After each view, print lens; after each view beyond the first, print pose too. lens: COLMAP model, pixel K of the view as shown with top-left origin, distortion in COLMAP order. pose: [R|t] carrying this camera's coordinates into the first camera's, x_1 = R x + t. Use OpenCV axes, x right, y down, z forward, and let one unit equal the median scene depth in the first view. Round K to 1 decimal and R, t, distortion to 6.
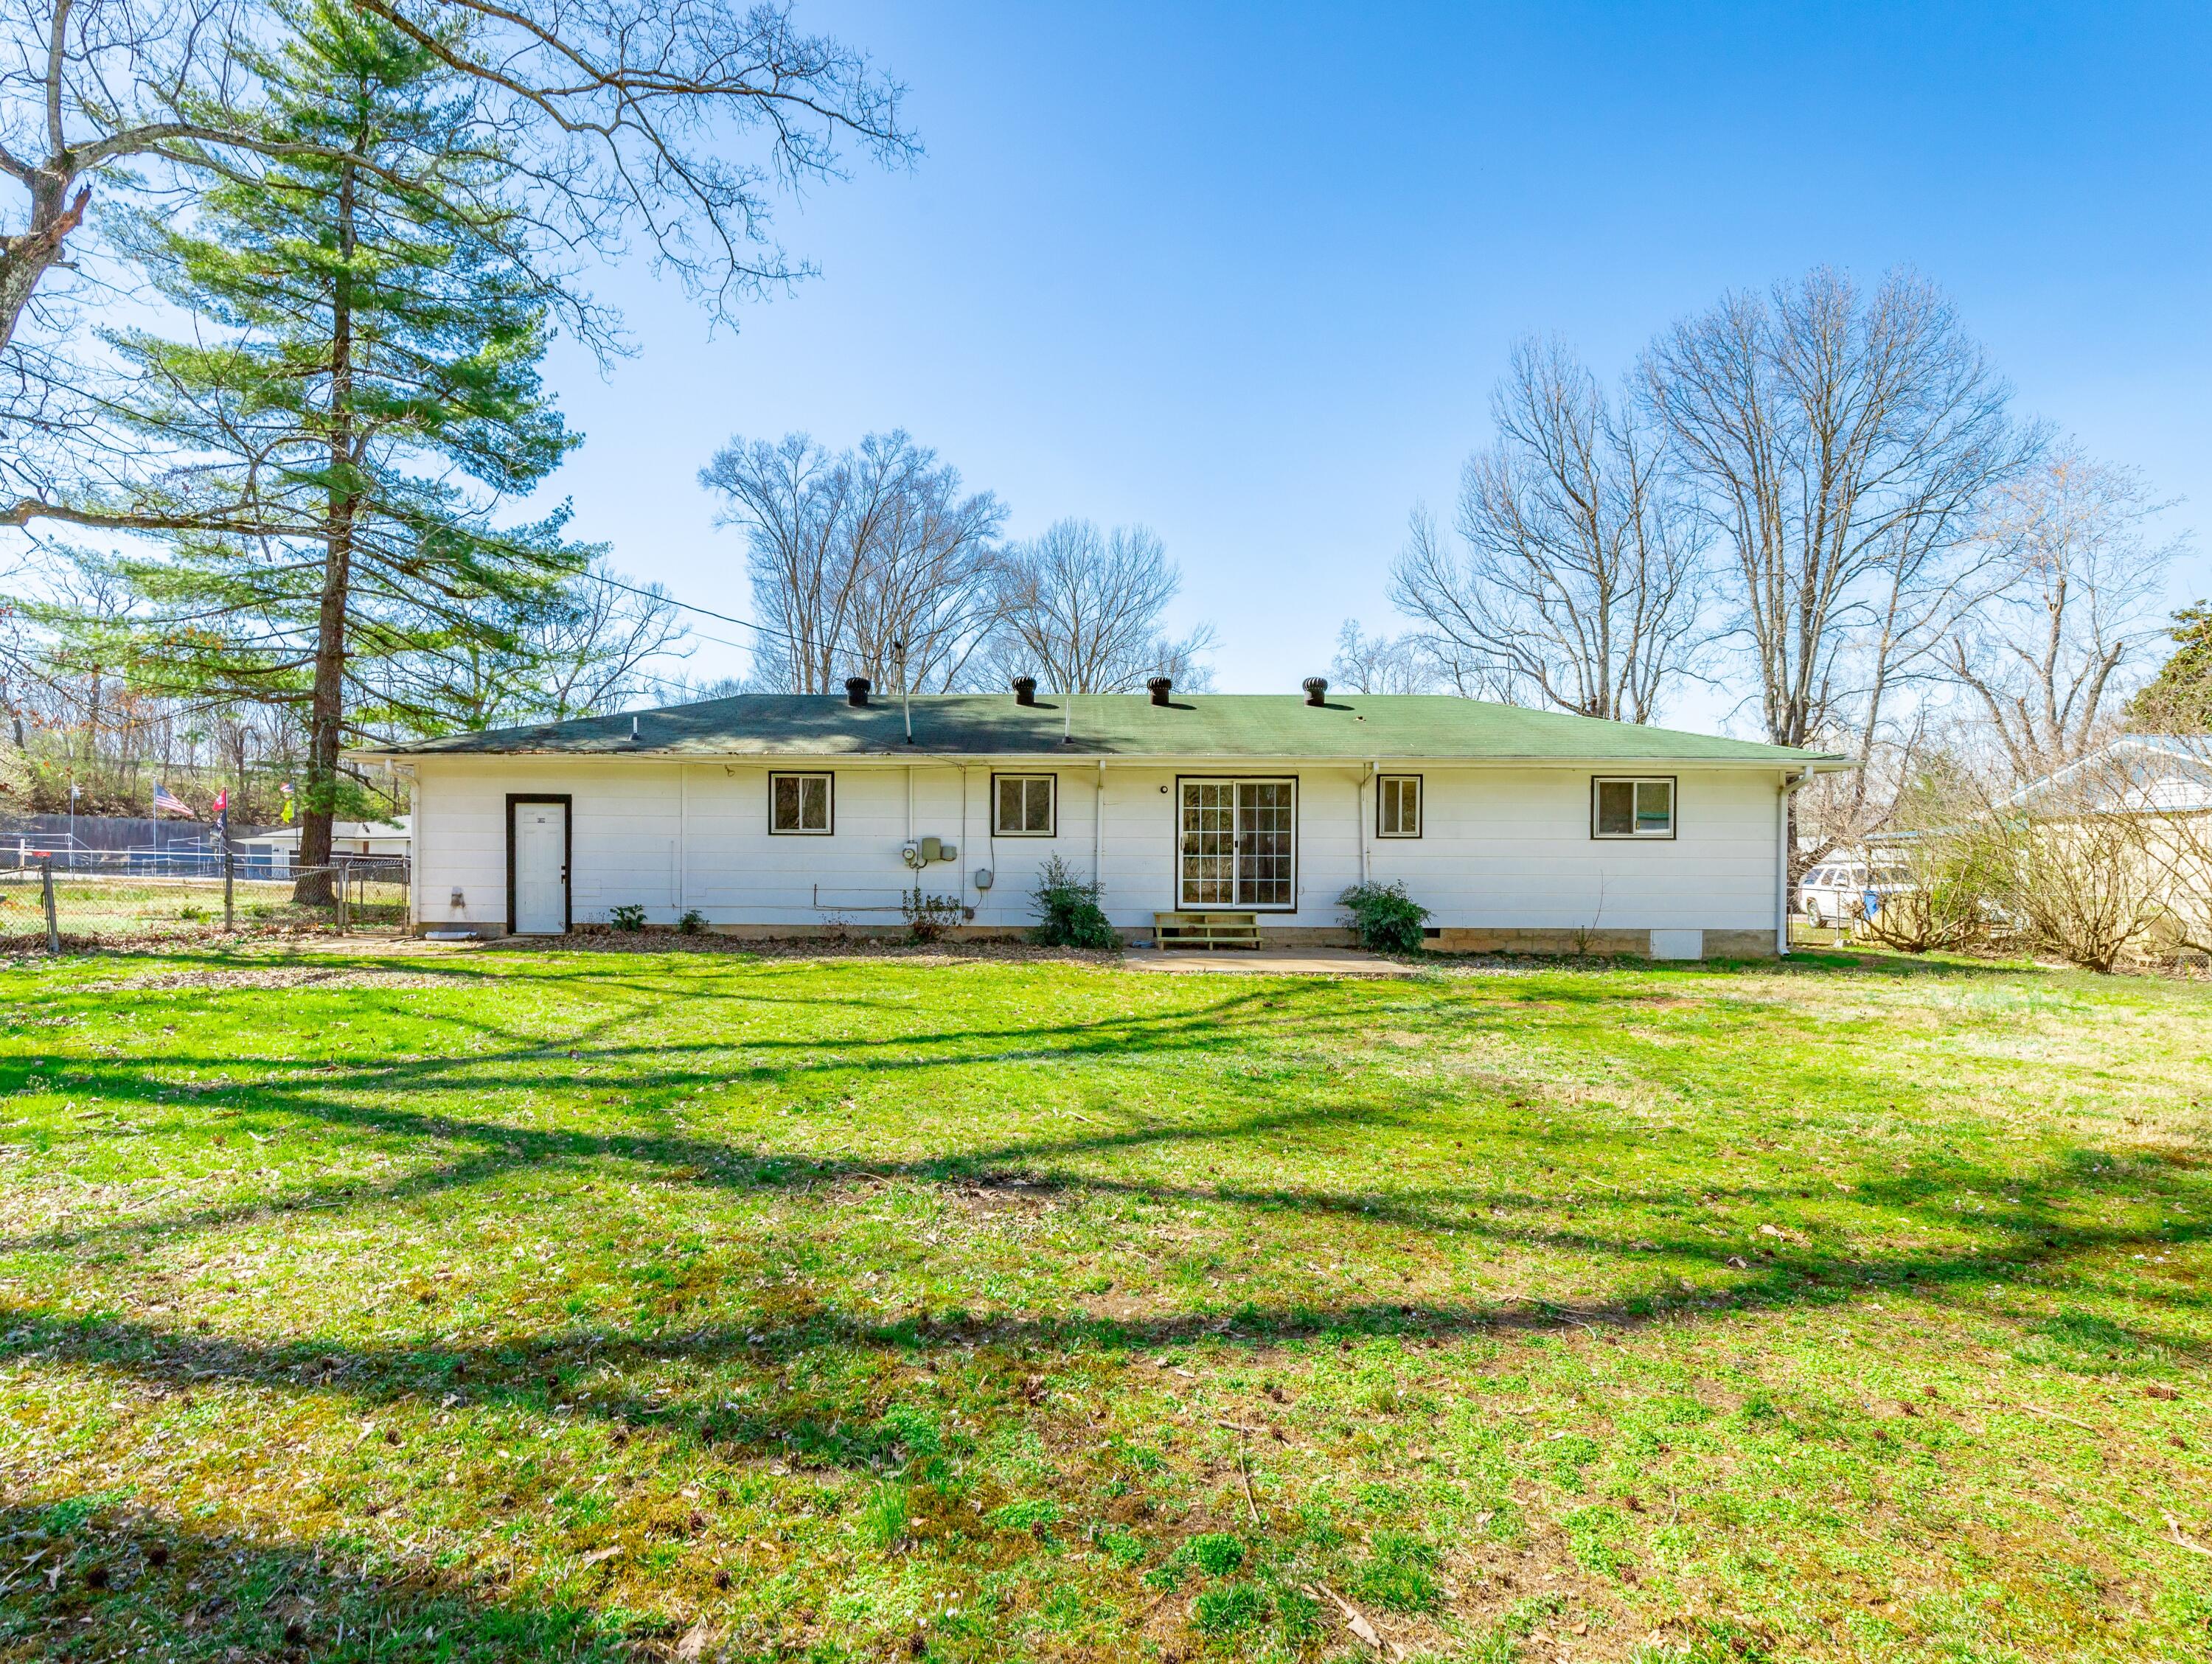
lens RADIAL K [[1091.5, 0, 1078.2], [0, 1091.5, 872.4], [0, 0, 1]] dist [0.013157, -0.014831]
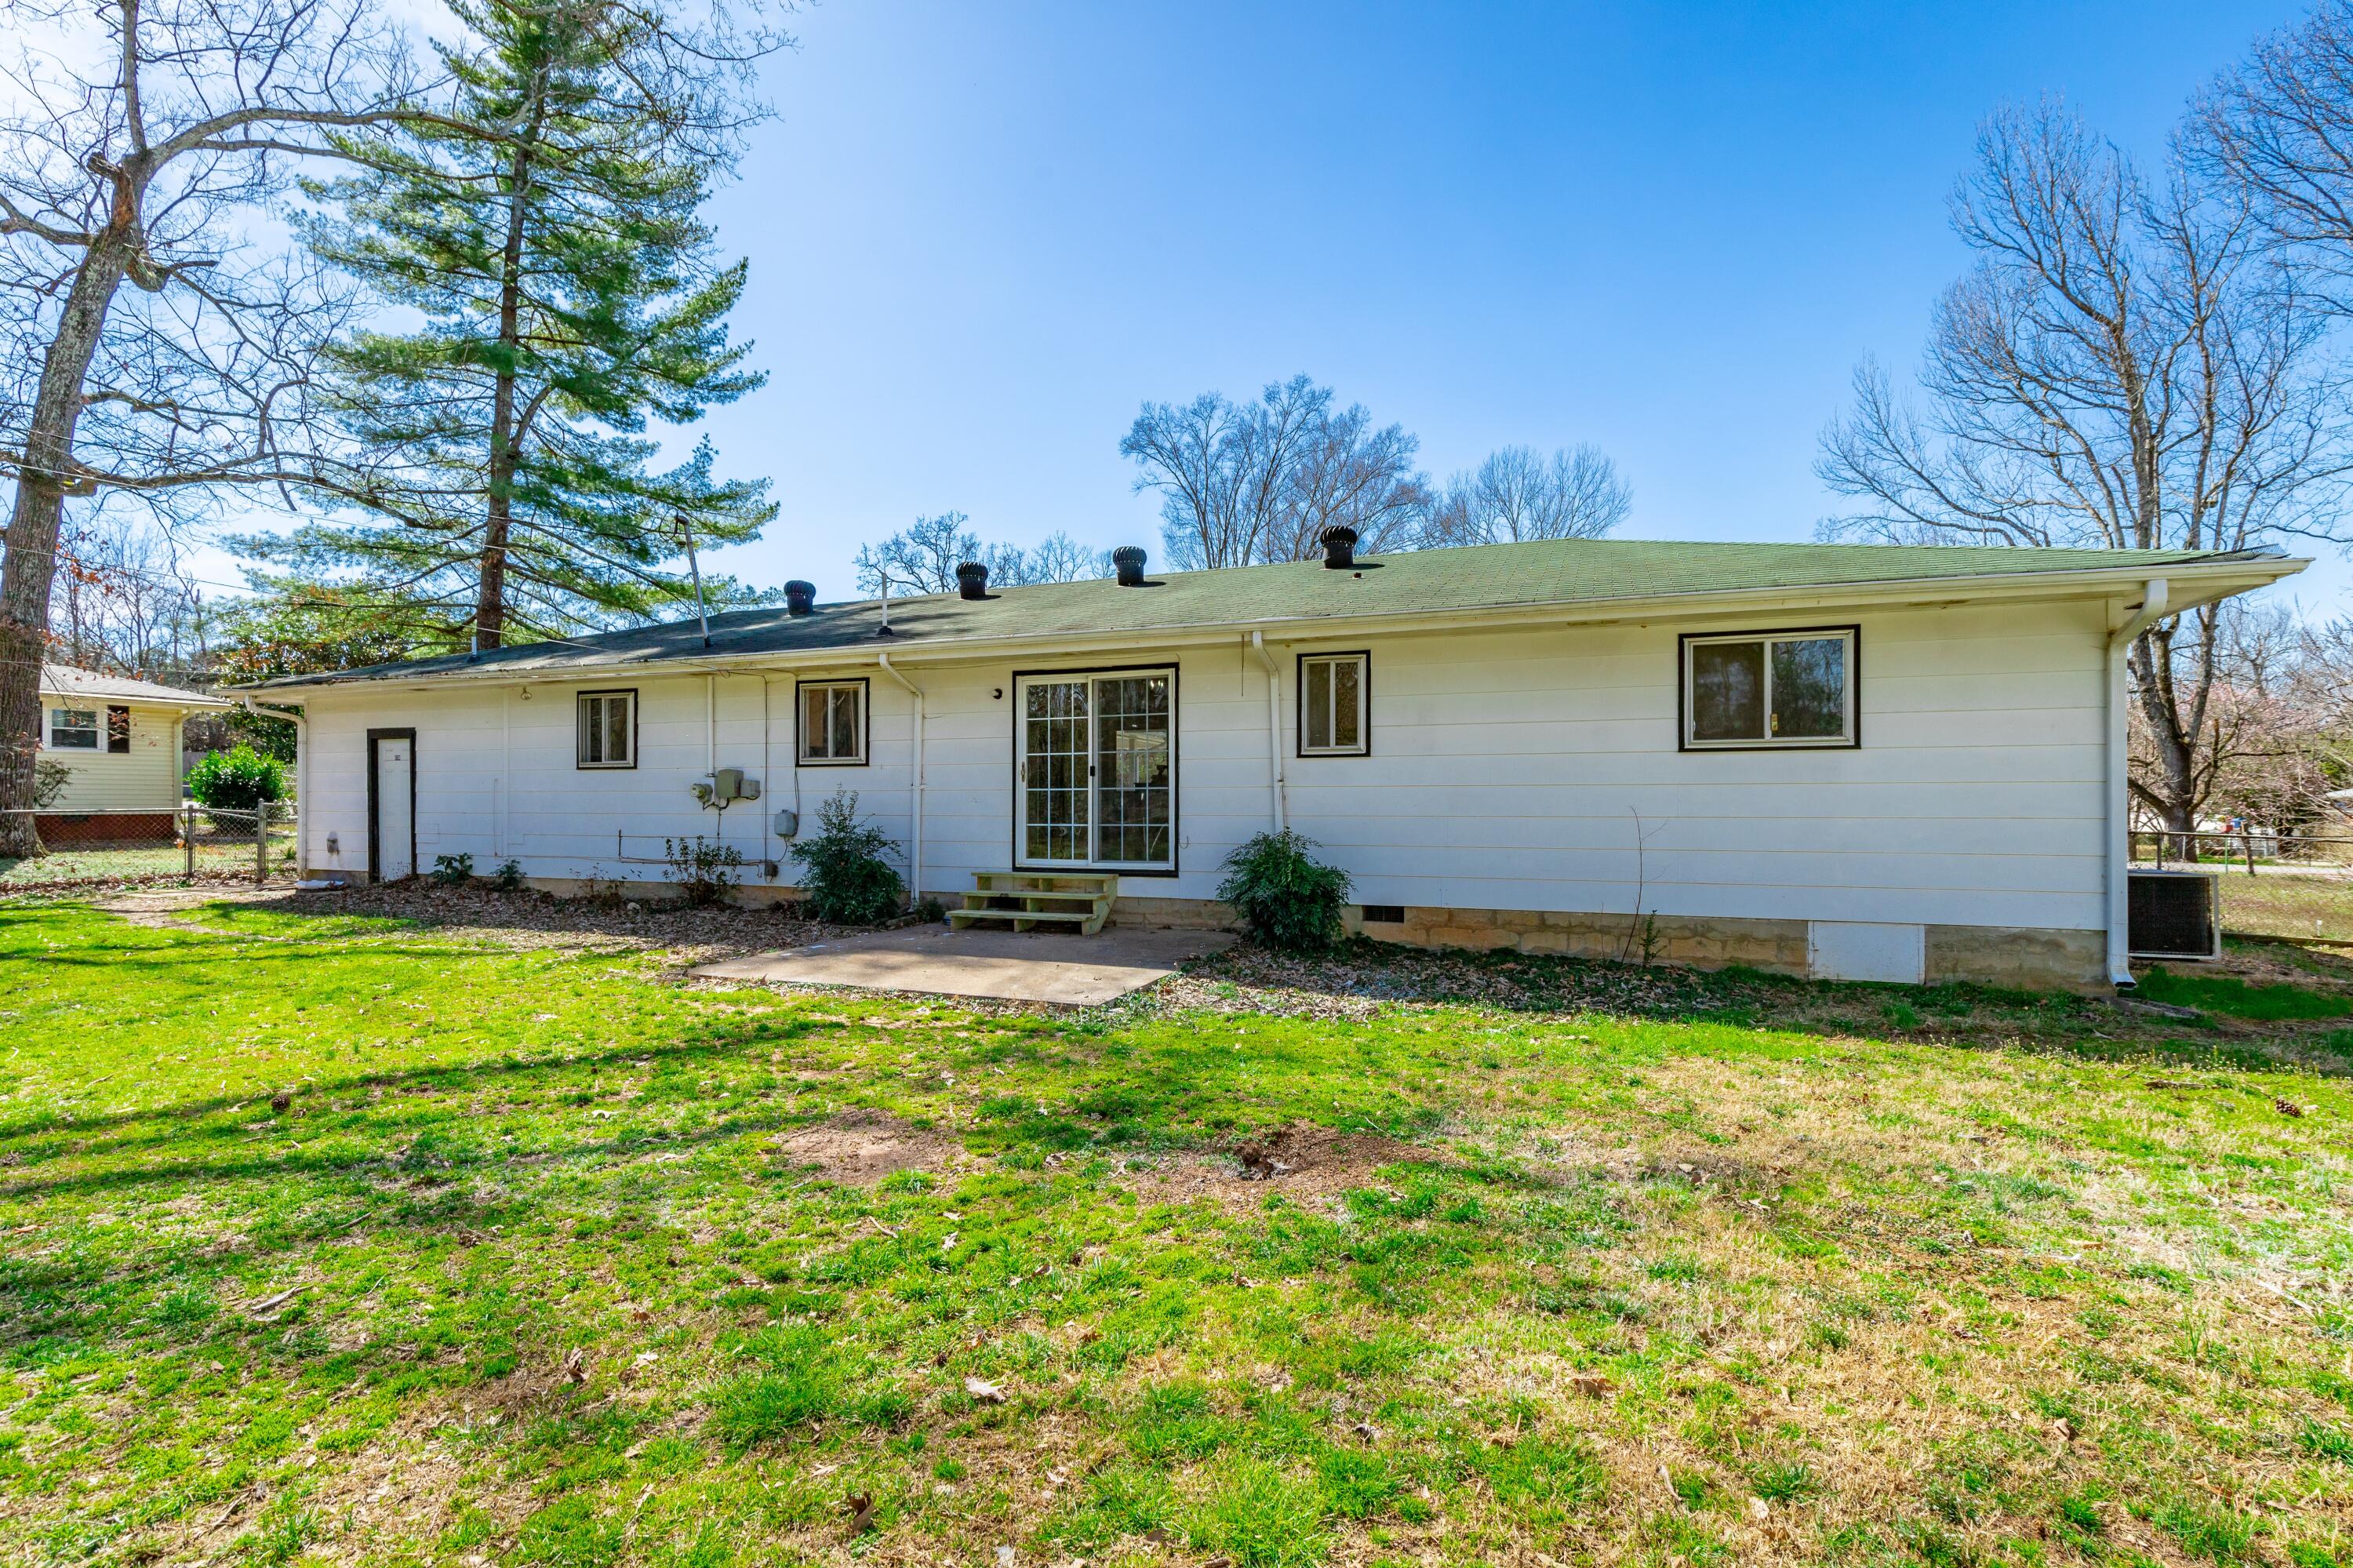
lens RADIAL K [[1026.1, 0, 1208.8], [0, 1026.1, 796.9], [0, 0, 1]] dist [0.002859, 0.000022]
pose [[0.938213, -0.008212, -0.345962, 0.411433], [0.002920, 0.999871, -0.015816, -0.000185], [0.346047, 0.013828, 0.938115, 0.425433]]
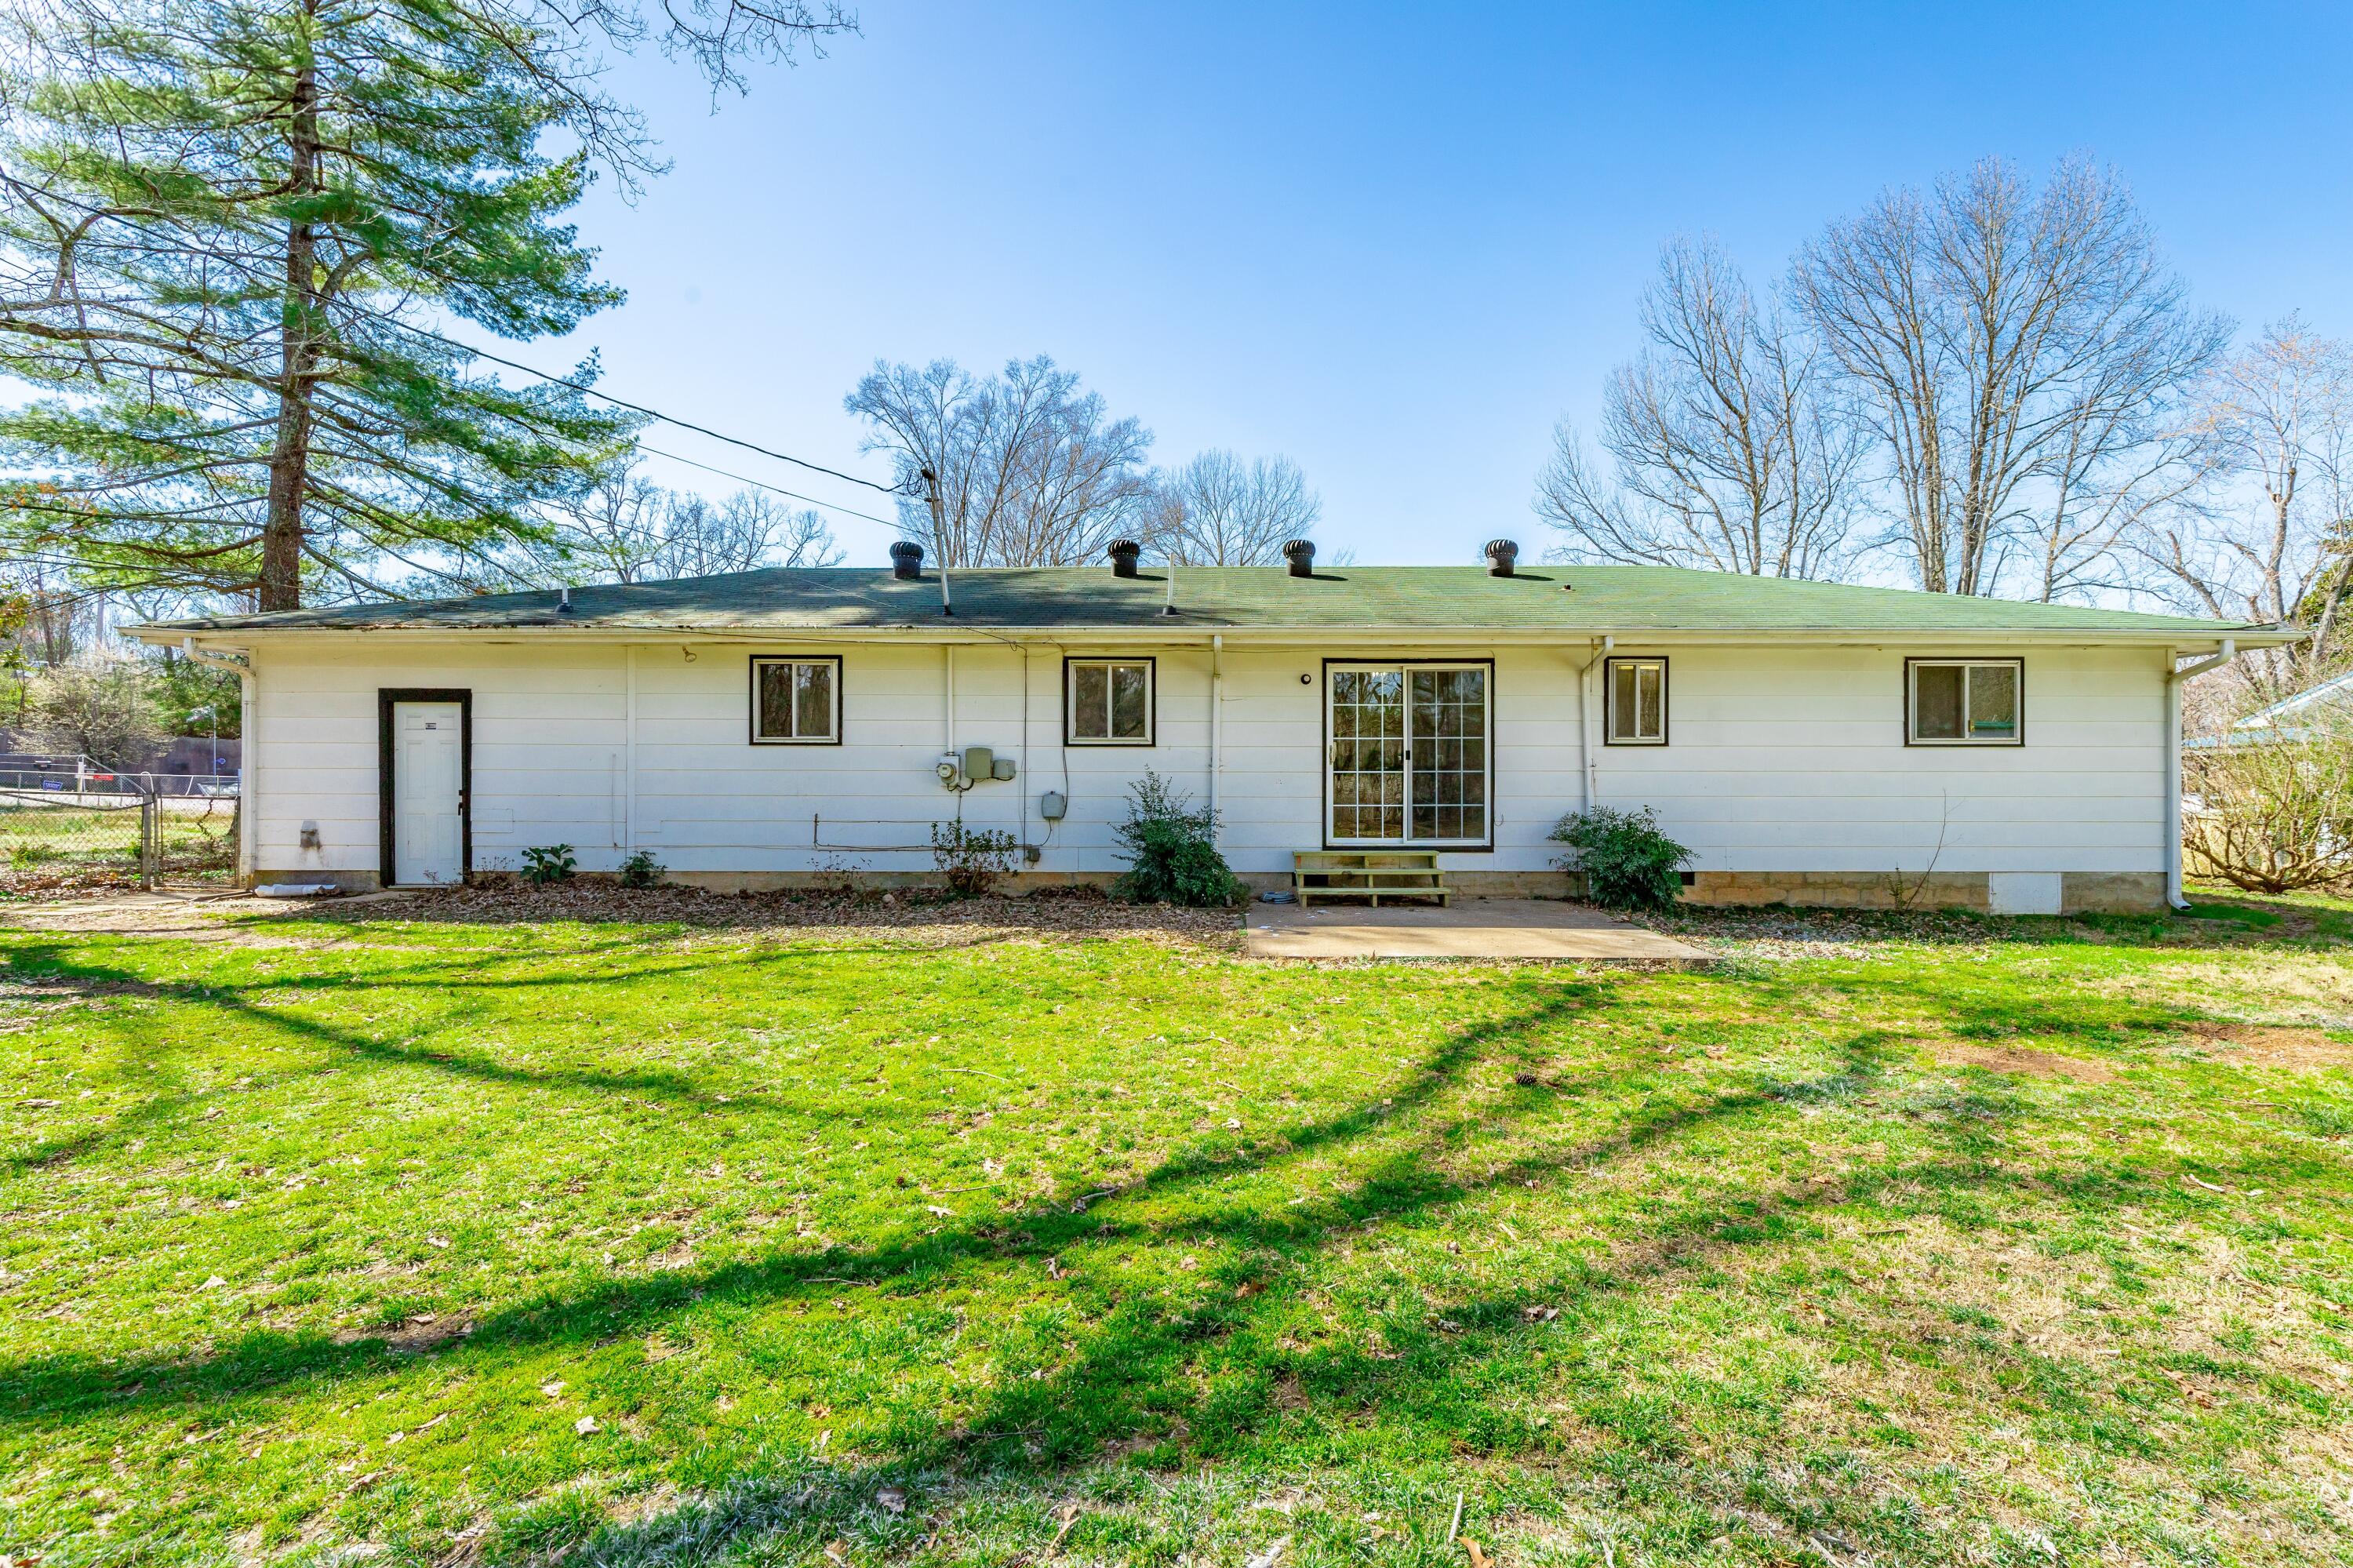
lens RADIAL K [[1011.9, 0, 1228.3], [0, 1011.9, 776.9], [0, 0, 1]] dist [0.006724, -0.000653]
pose [[0.999989, -0.004552, 0.001381, 0.025837], [0.004570, 0.999895, -0.013754, -0.003048], [-0.001318, 0.013760, 0.999904, 0.328081]]
